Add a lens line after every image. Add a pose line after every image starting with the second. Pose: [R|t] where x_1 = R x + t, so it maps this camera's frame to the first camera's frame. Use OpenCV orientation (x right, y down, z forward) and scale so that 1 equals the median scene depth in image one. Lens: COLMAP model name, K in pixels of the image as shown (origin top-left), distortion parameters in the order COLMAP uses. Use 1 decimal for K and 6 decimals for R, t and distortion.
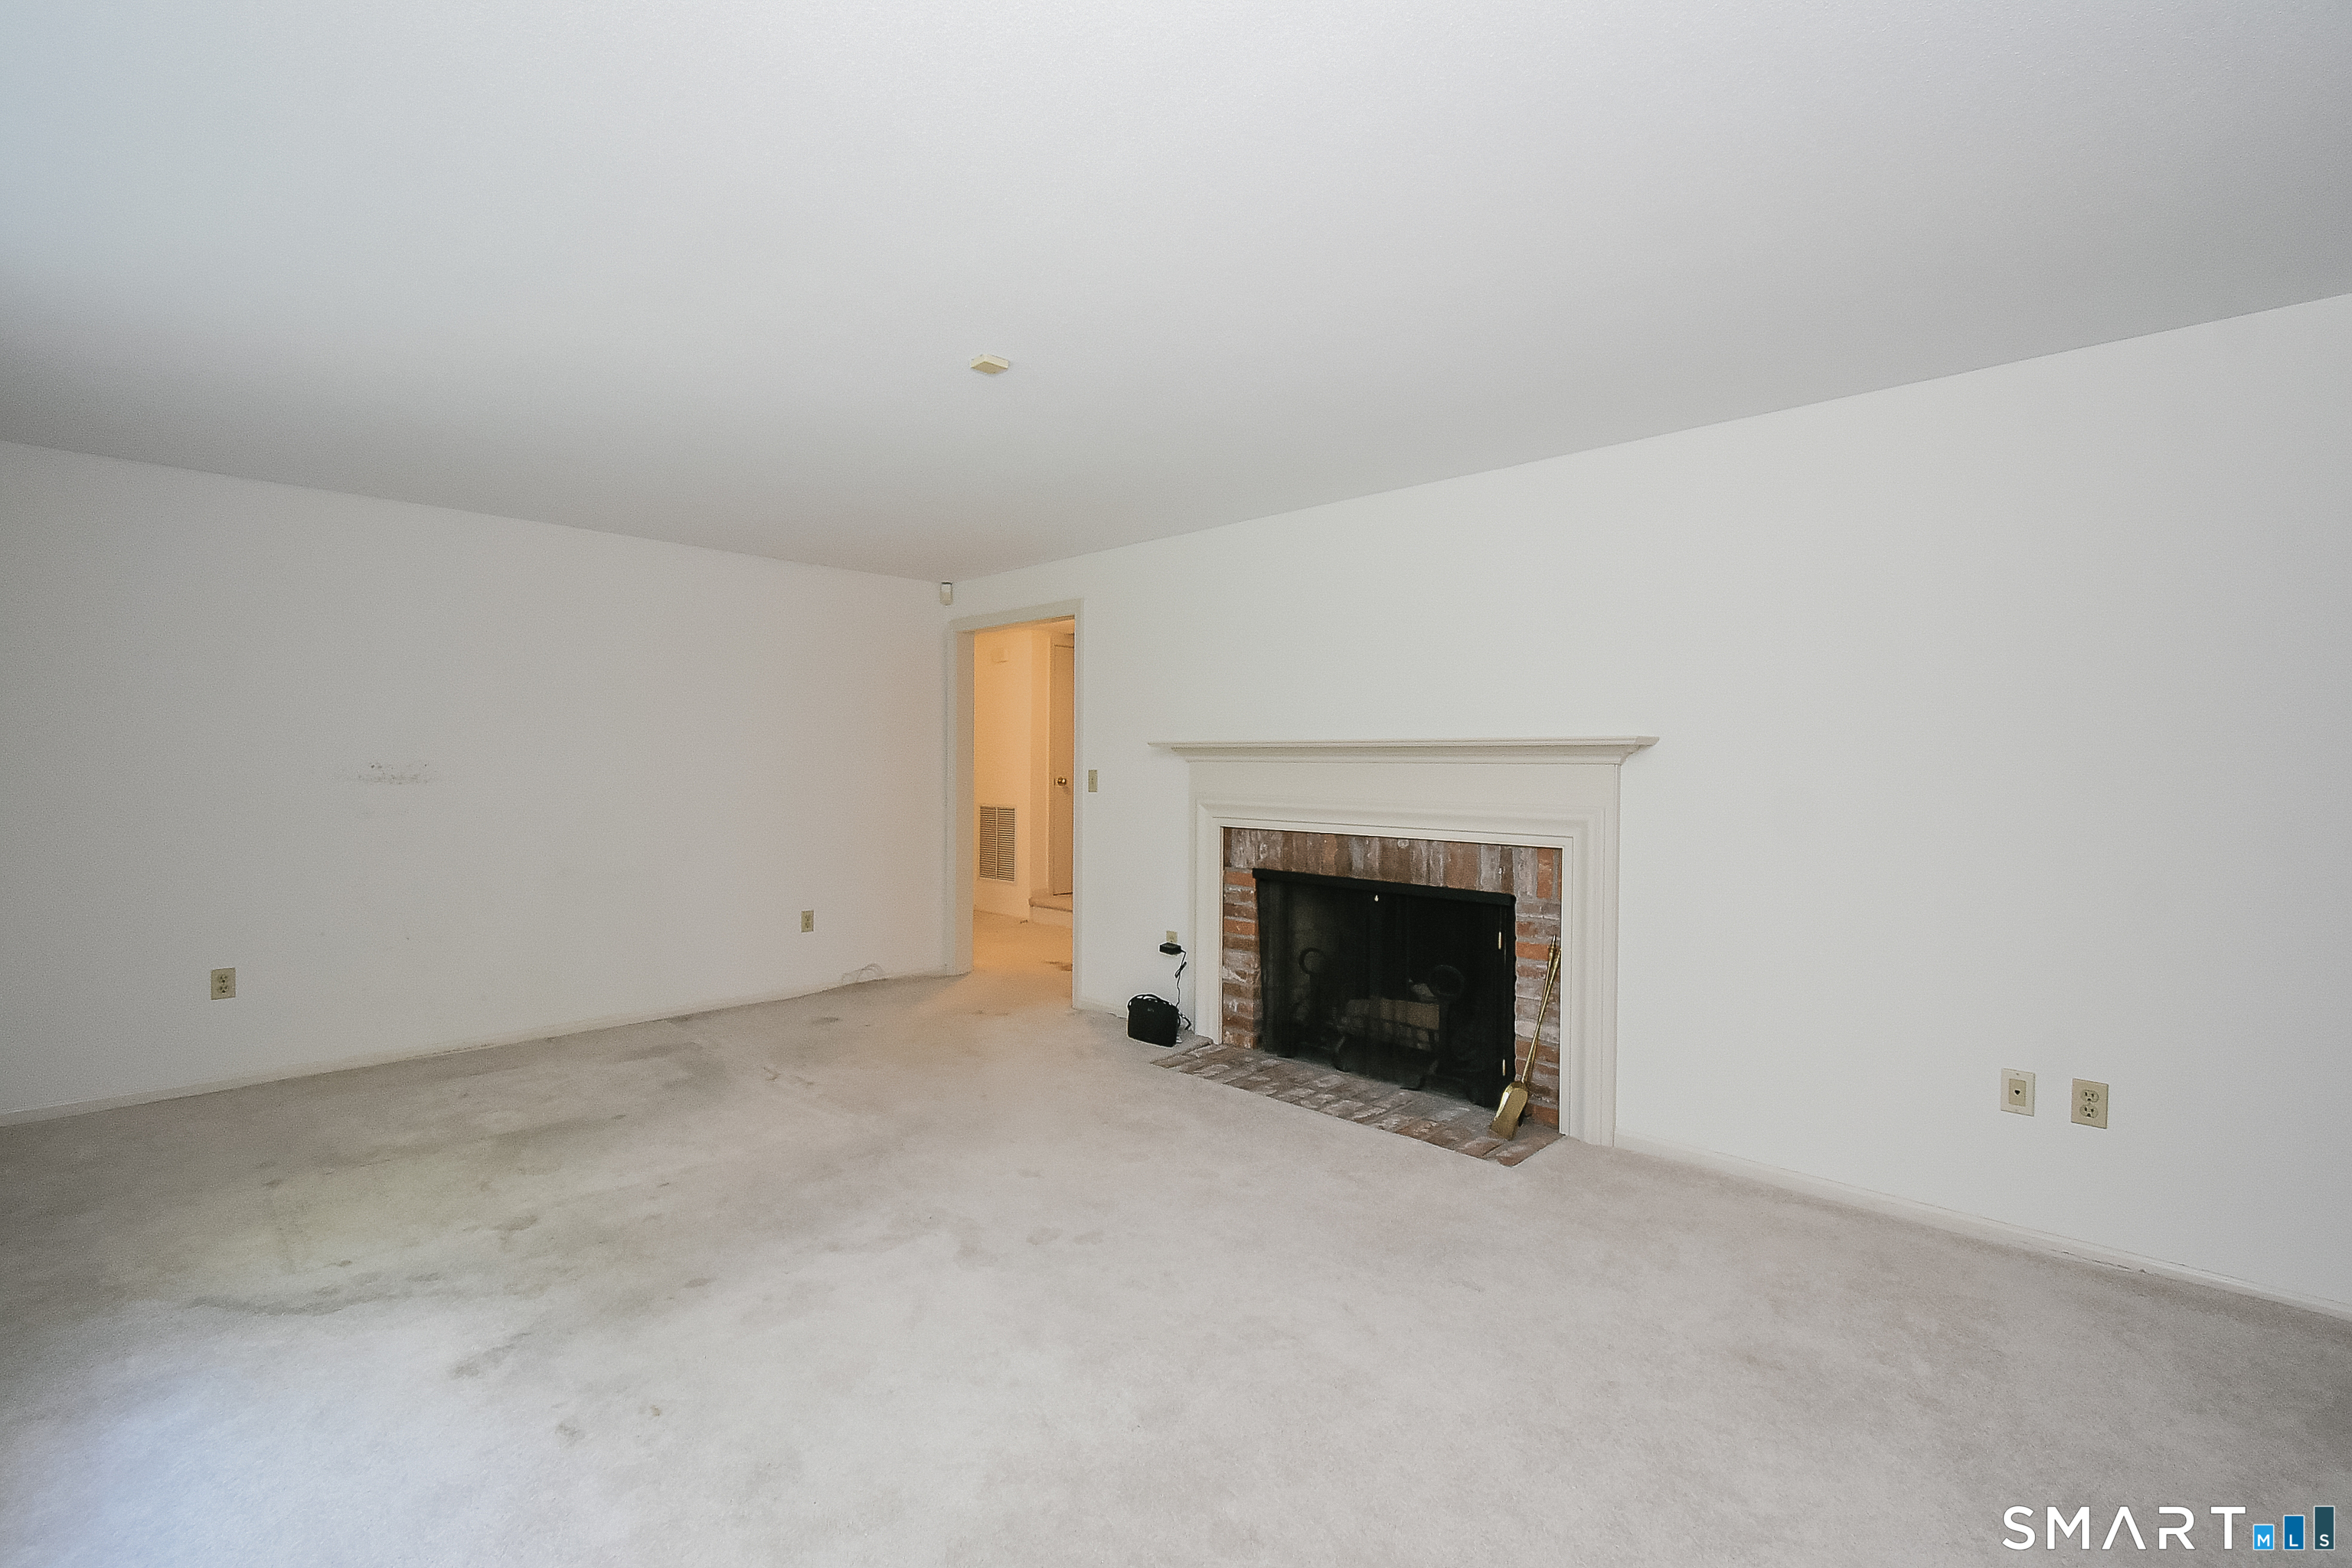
lens RADIAL K [[1057.2, 0, 1163.0], [0, 1057.2, 782.9], [0, 0, 1]] dist [0.016066, -0.003845]
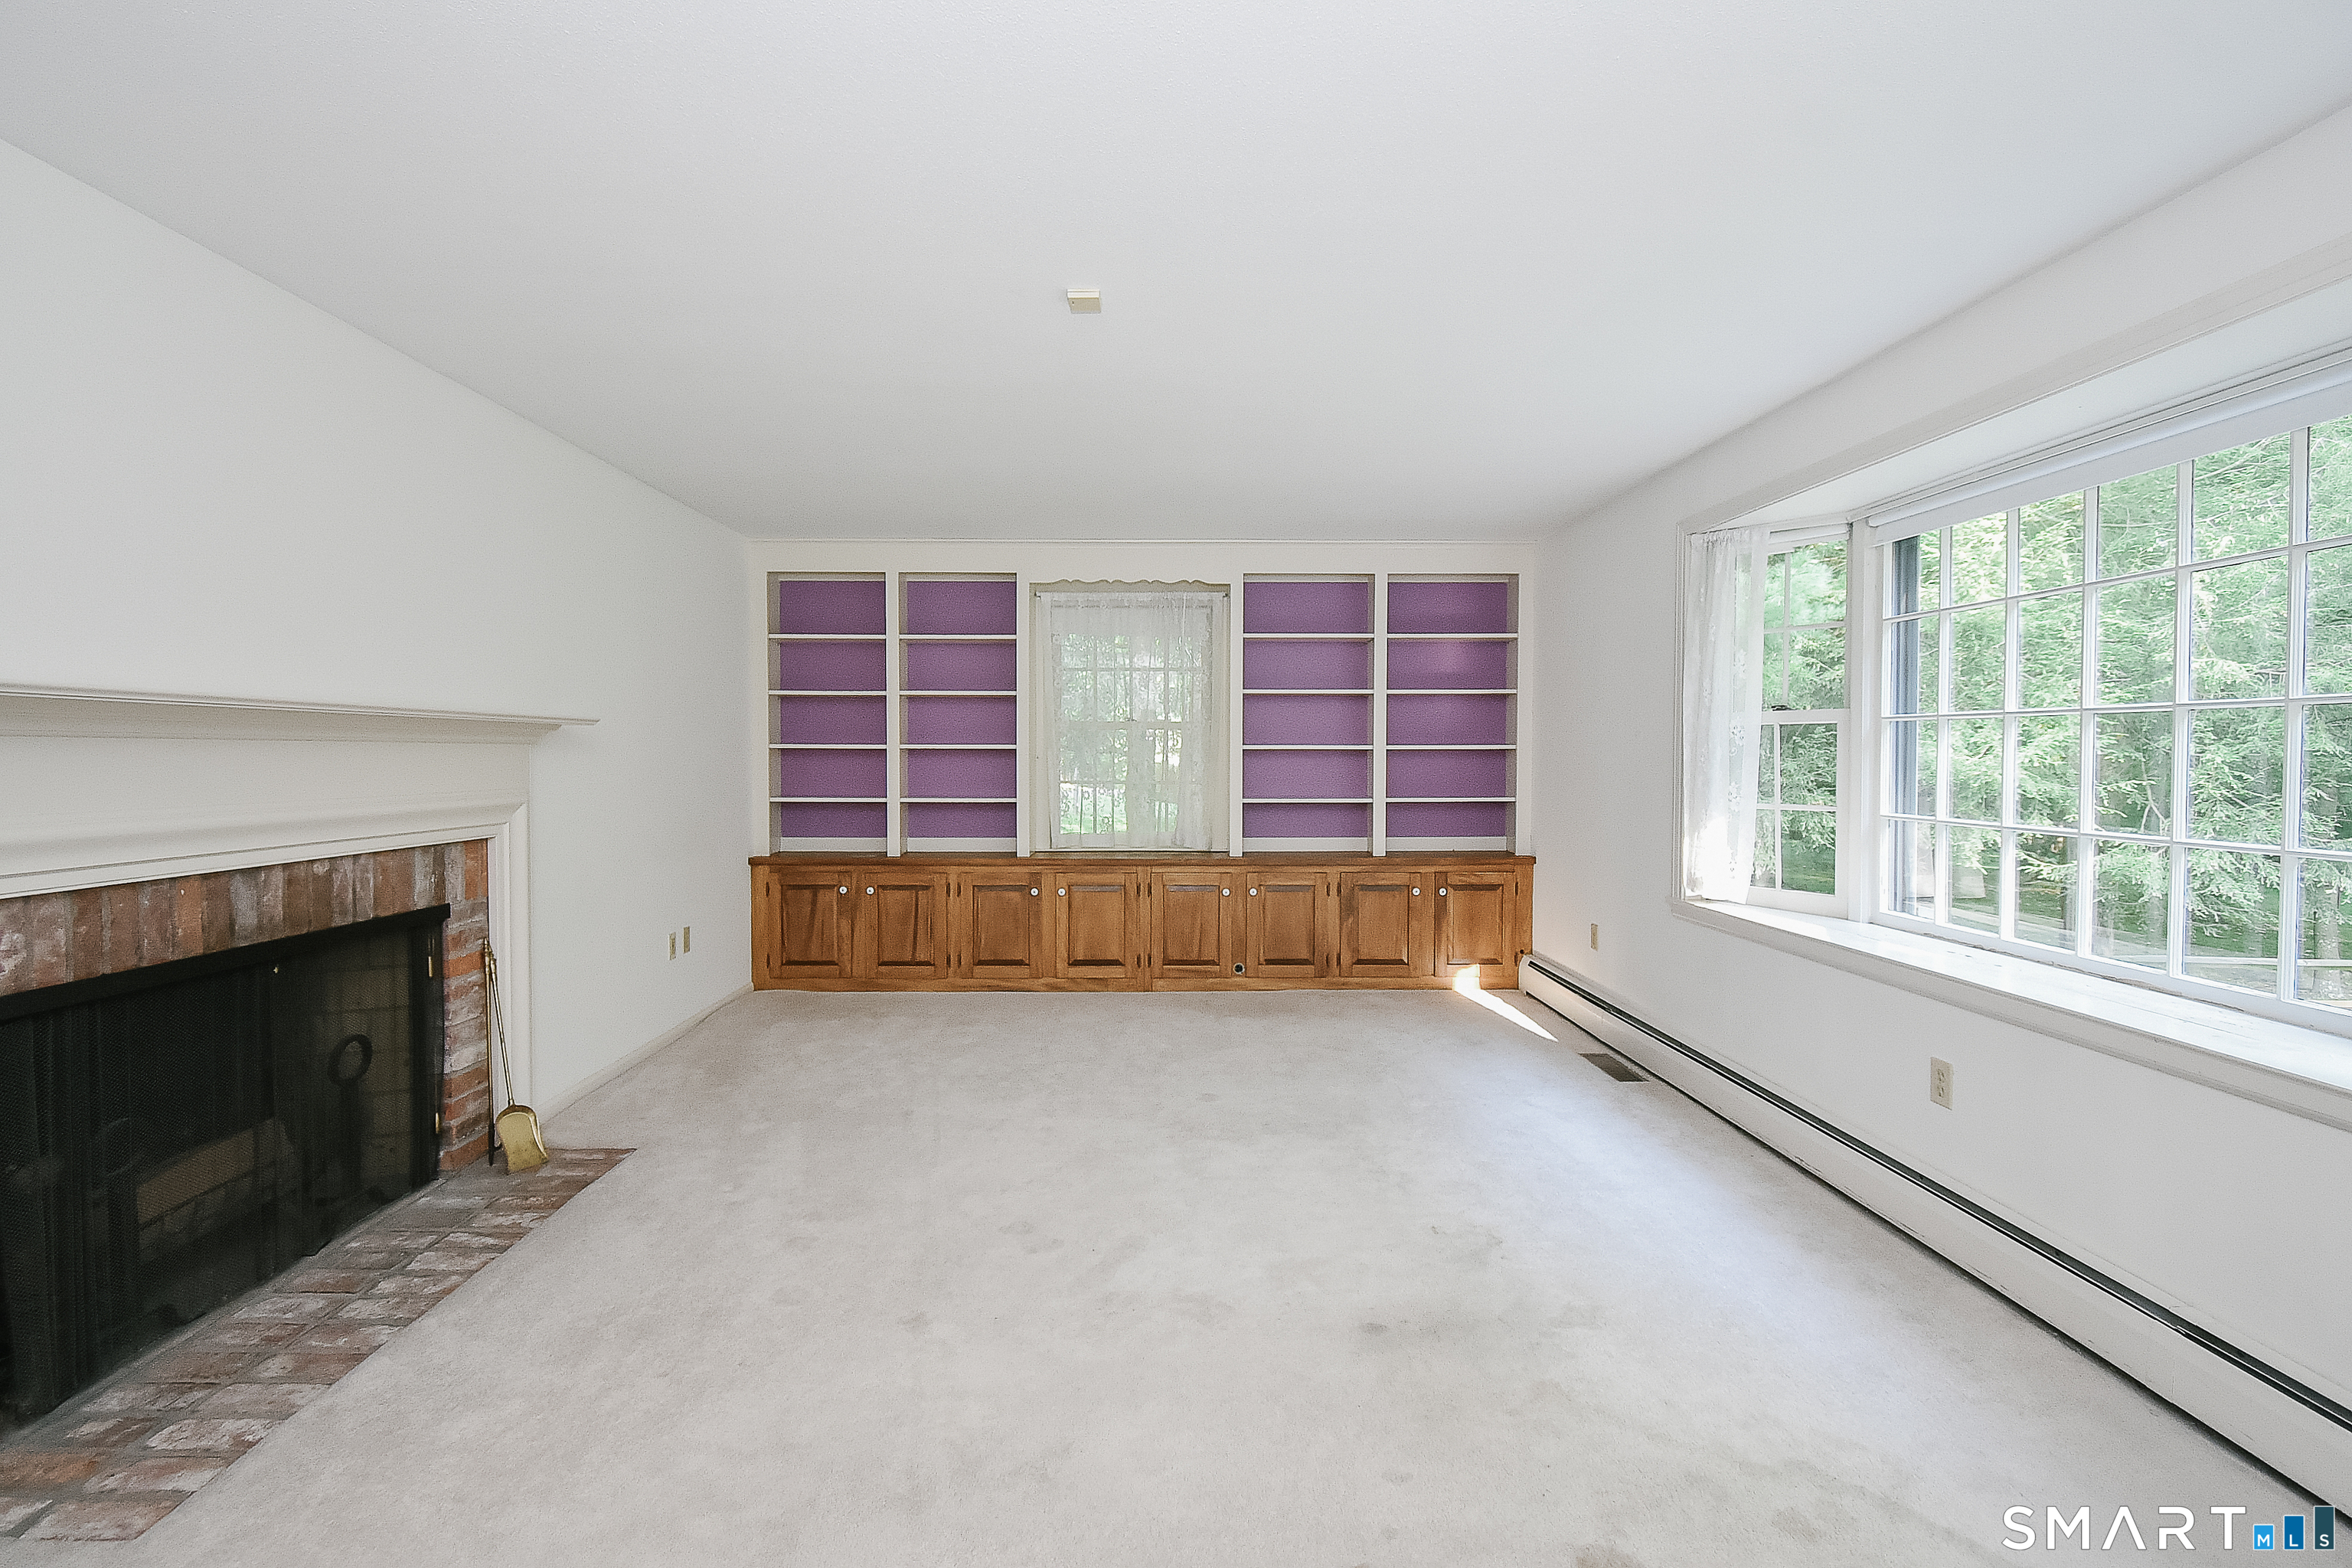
lens RADIAL K [[1057.2, 0, 1164.7], [0, 1057.2, 772.4], [0, 0, 1]] dist [0.016066, -0.003845]
pose [[-0.722582, -0.023776, 0.690877, -0.606863], [0.000737, 0.999381, 0.035164, -0.022910], [-0.691285, 0.025918, -0.722117, 1.160381]]
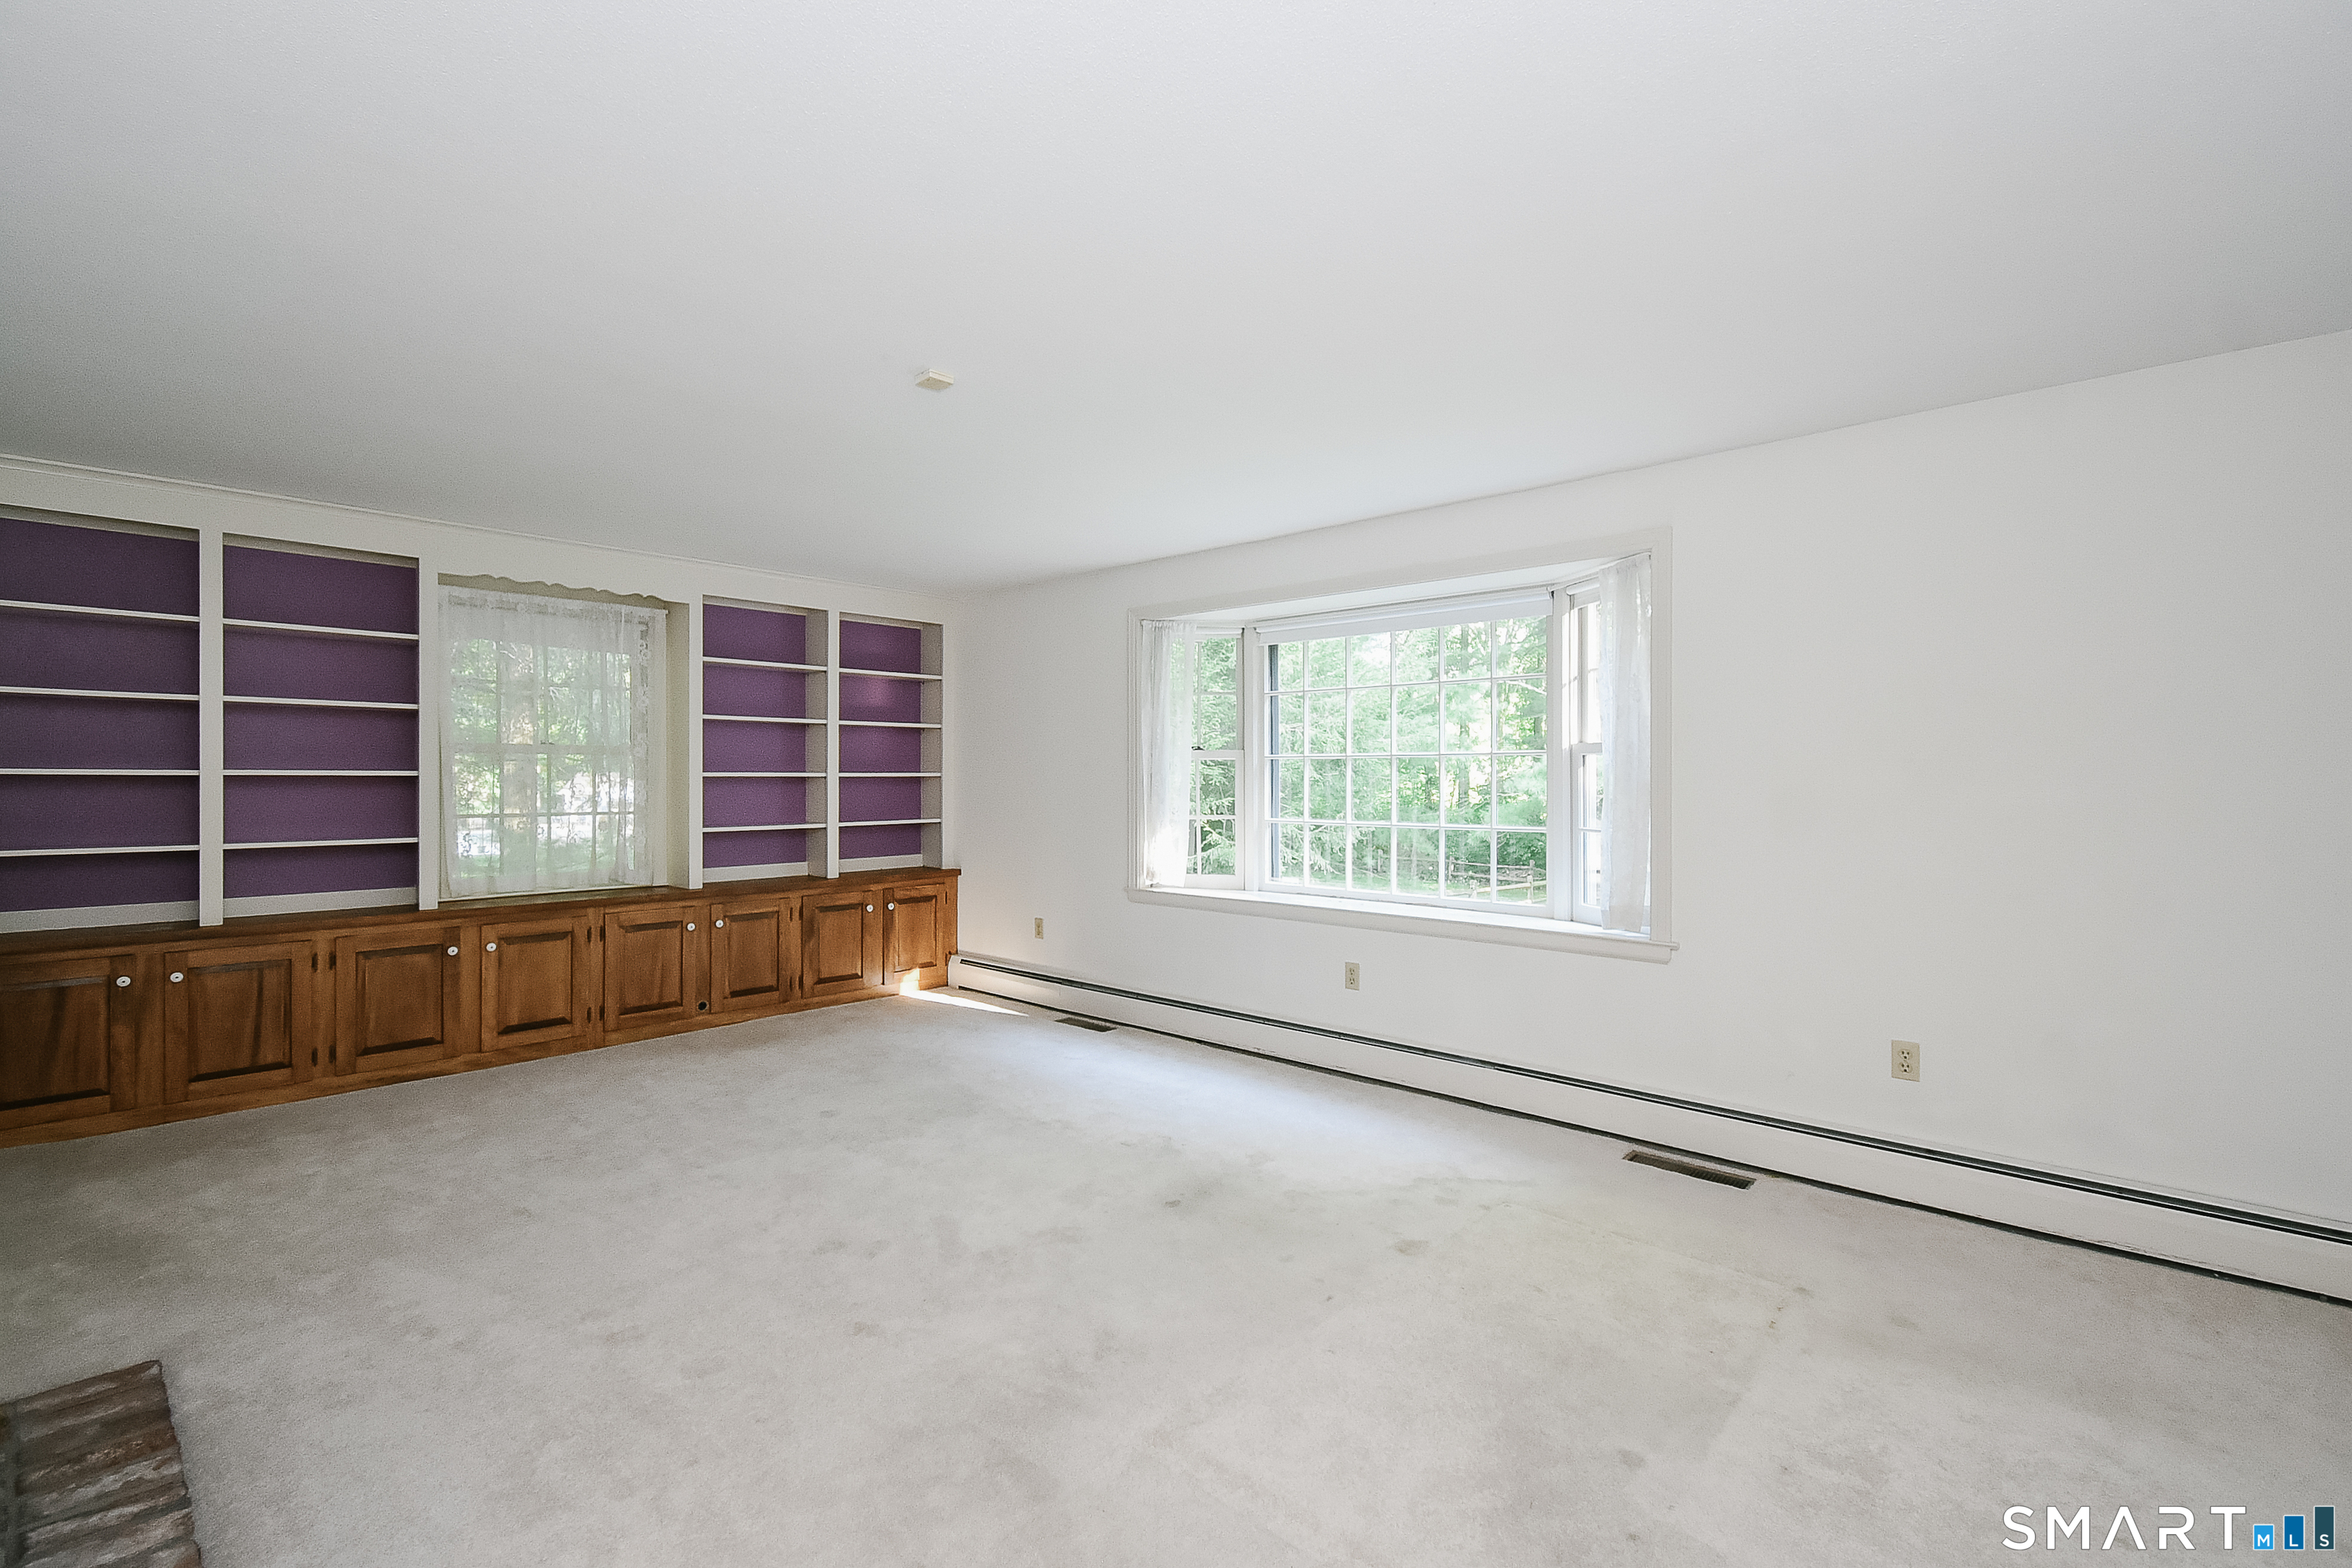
lens RADIAL K [[1057.2, 0, 1188.4], [0, 1057.2, 776.7], [0, 0, 1]] dist [0.016066, -0.003845]
pose [[-0.998282, -0.010455, -0.057647, -0.249877], [-0.011019, 0.999894, 0.009484, -0.024120], [0.057542, 0.010103, -0.998292, 1.462167]]
